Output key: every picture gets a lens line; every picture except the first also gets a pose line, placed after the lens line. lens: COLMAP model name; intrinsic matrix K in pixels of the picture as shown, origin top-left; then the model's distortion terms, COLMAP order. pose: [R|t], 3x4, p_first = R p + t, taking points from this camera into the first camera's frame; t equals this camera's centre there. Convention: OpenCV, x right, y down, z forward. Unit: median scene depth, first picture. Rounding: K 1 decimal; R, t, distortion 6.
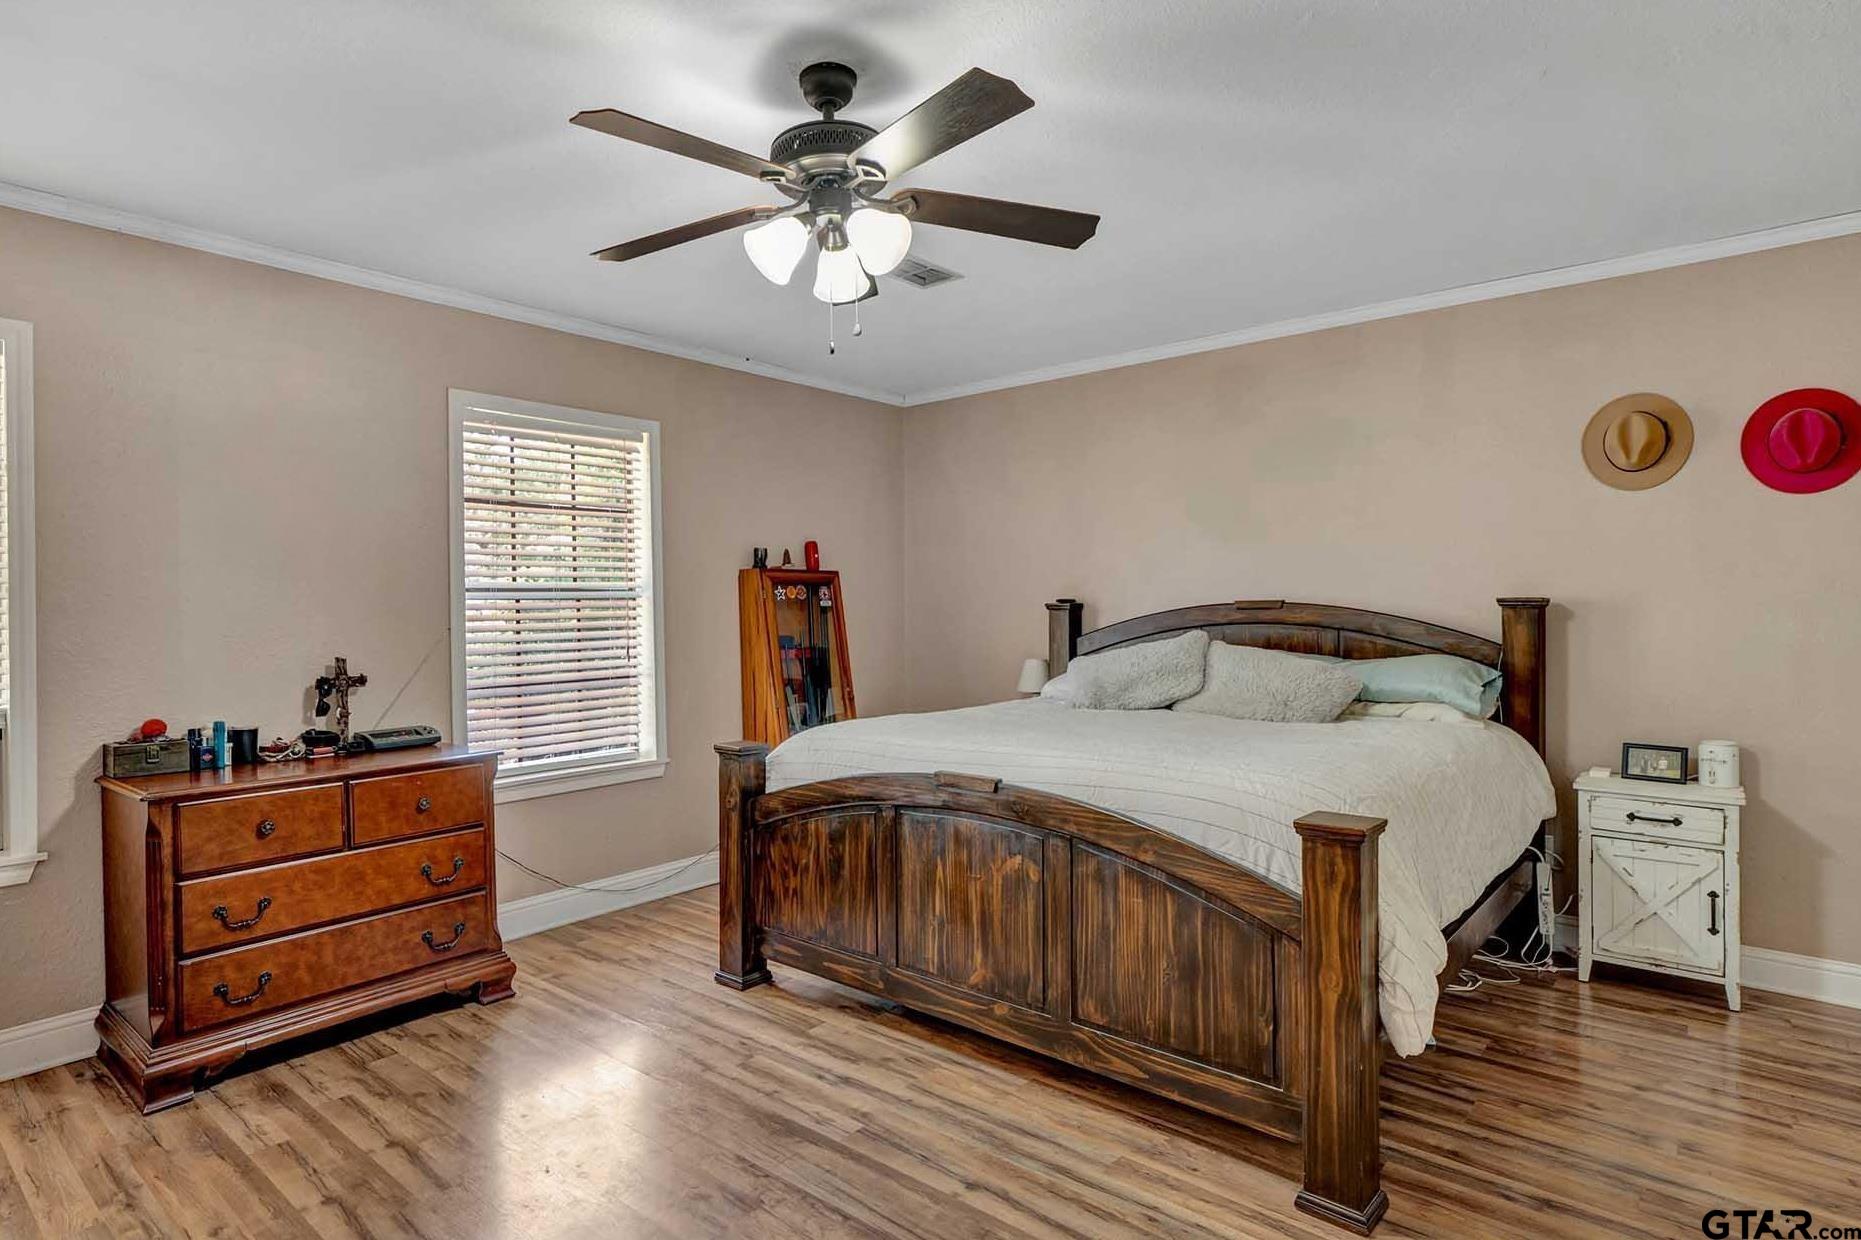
lens RADIAL K [[1015.2, 0, 930.5], [0, 1015.2, 620.0], [0, 0, 1]] dist [-0.002898, -0.000453]
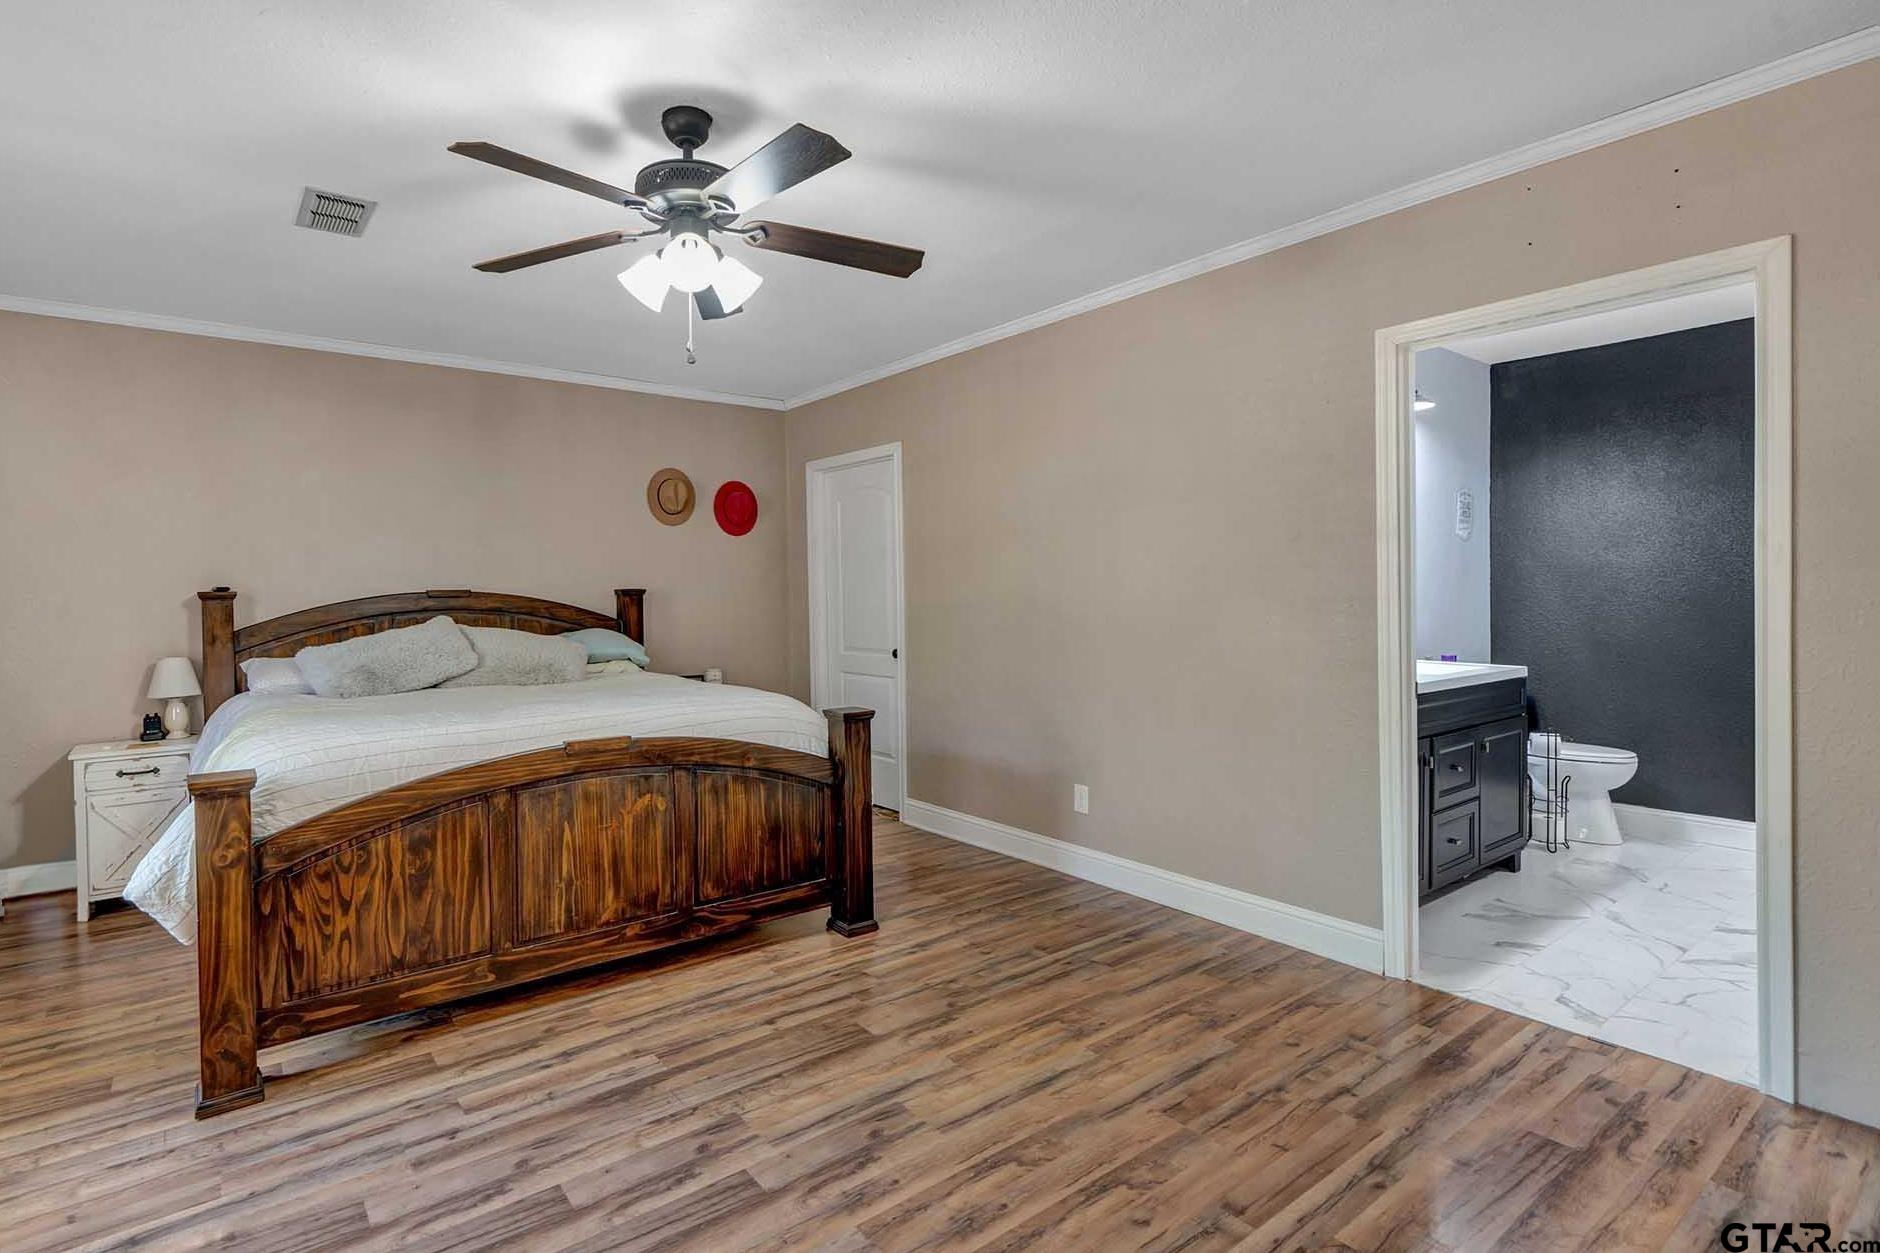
lens RADIAL K [[782.3, 0, 934.9], [0, 782.3, 608.0], [0, 0, 1]] dist [-0.000158, -0.000265]
pose [[0.235881, -0.014957, 0.971667, -0.743470], [0.021476, 0.999718, 0.010176, 0.007411], [-0.971545, 0.018467, 0.236136, 0.444825]]
